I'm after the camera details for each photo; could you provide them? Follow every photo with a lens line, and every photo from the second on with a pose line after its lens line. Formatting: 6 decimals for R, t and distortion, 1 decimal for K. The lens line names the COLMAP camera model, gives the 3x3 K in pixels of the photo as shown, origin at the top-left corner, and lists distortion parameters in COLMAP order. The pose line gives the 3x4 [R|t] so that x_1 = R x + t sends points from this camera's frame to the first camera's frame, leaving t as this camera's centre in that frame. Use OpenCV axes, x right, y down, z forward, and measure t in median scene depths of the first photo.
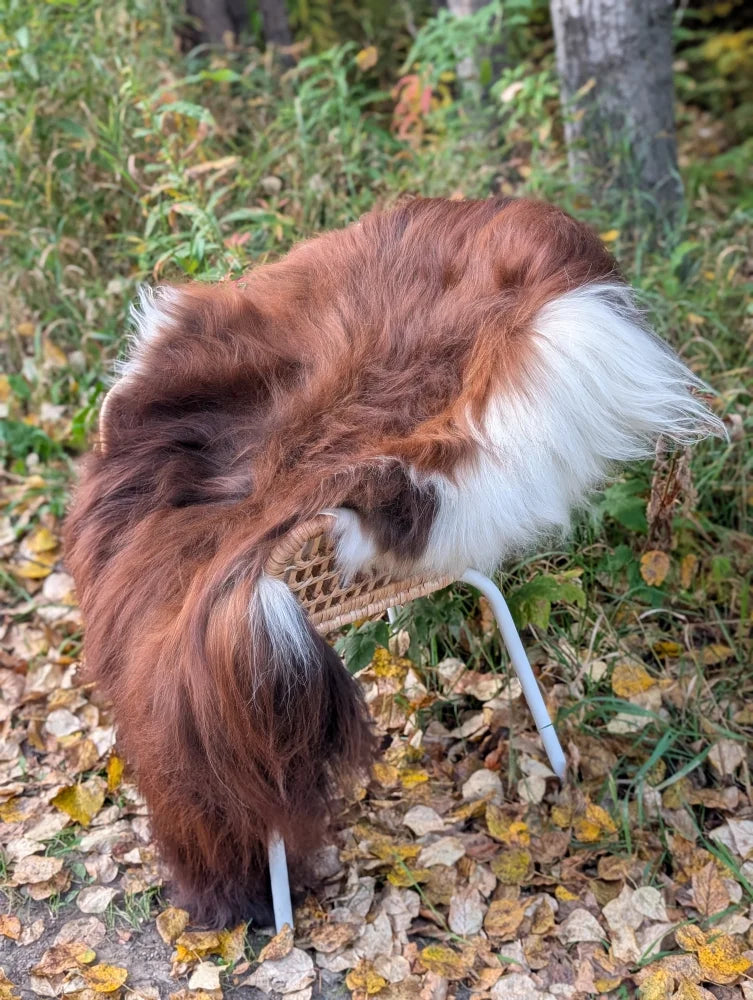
lens RADIAL K [[1404.1, 0, 376.5], [0, 1404.1, 500.0], [0, 0, 1]] dist [0.203305, -0.774011]
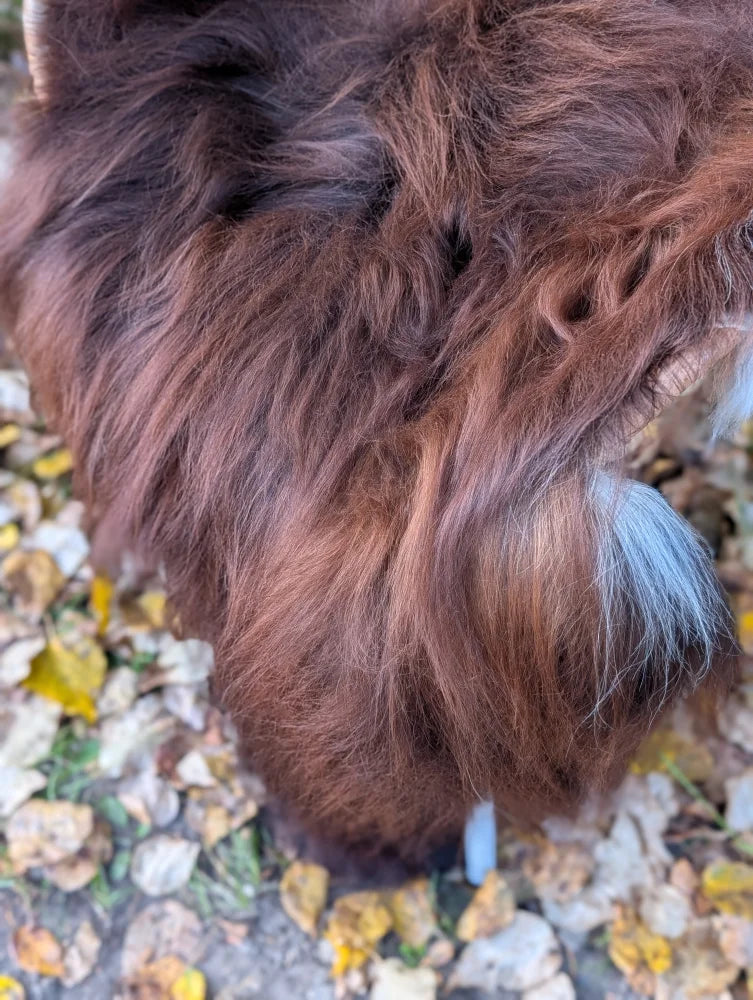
lens RADIAL K [[1411.9, 0, 388.3], [0, 1411.9, 501.3], [0, 0, 1]] dist [0.216581, -0.827980]
pose [[0.966443, -0.143643, 0.212965, -0.207358], [0.038159, 0.900124, 0.433958, -0.121369], [-0.254030, -0.411270, 0.875400, 0.488900]]
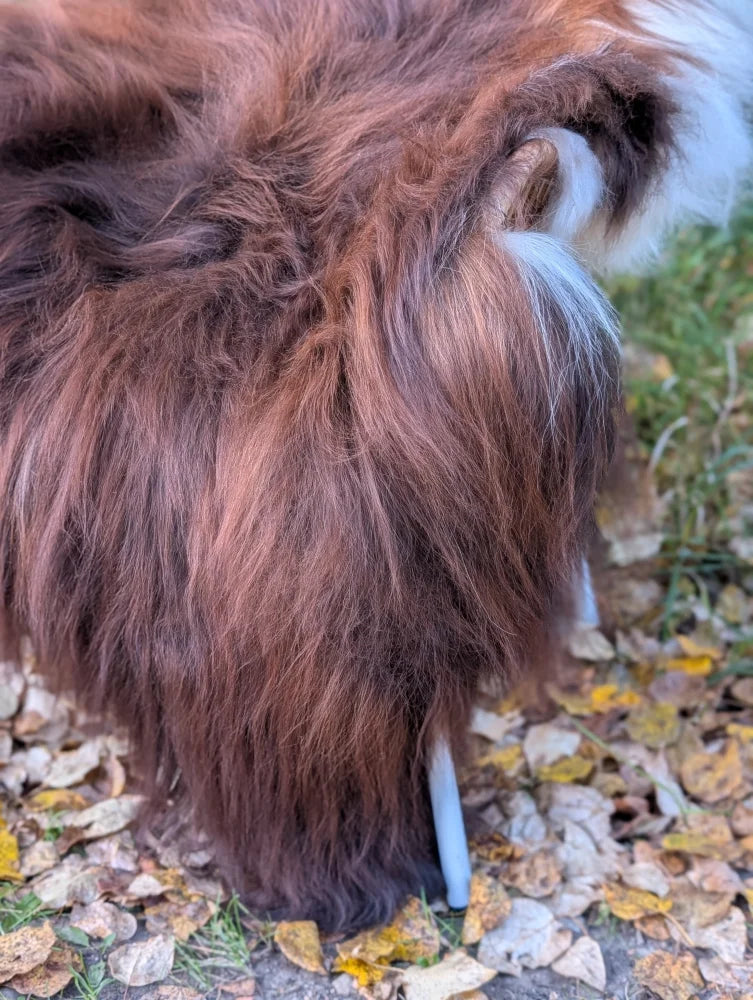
lens RADIAL K [[1431.9, 0, 358.4], [0, 1431.9, 497.2], [0, 0, 1]] dist [0.034901, -0.120783]
pose [[0.830566, -0.162659, 0.532638, -0.389571], [0.232372, 0.970384, -0.066009, 0.156182], [-0.506126, 0.178595, 0.843765, 0.435185]]
